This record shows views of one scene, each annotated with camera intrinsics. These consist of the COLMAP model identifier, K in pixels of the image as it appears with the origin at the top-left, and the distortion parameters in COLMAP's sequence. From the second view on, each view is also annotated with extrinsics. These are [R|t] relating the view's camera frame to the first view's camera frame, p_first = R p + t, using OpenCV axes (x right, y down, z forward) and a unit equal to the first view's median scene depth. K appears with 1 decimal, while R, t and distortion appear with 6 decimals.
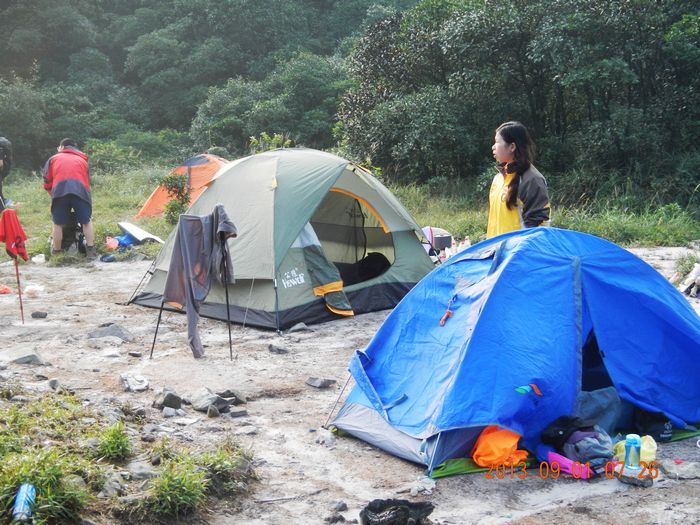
lens RADIAL K [[1228.1, 0, 341.2], [0, 1228.1, 261.9], [0, 0, 1]] dist [0.034737, -0.103971]
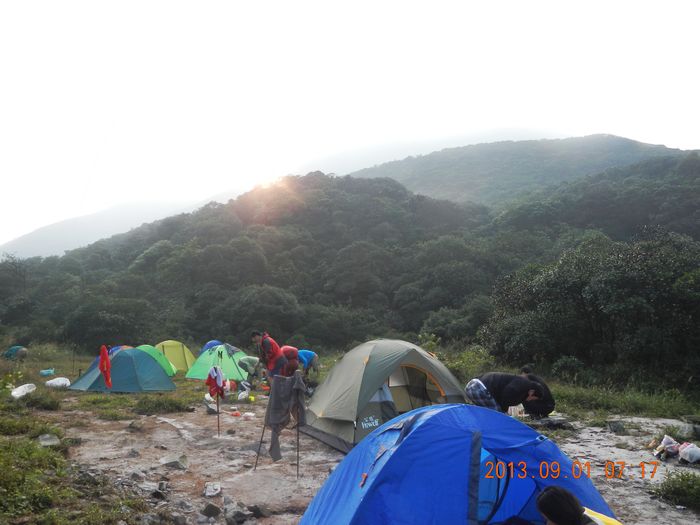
lens RADIAL K [[586.1, 0, 350.0], [0, 586.1, 262.5], [0, 0, 1]] dist [0.002286, 0.018608]
pose [[0.956324, 0.004135, -0.292278, 0.080100], [-0.070653, 0.973522, -0.217401, -0.010557], [0.283640, 0.228556, 0.931295, 0.135154]]
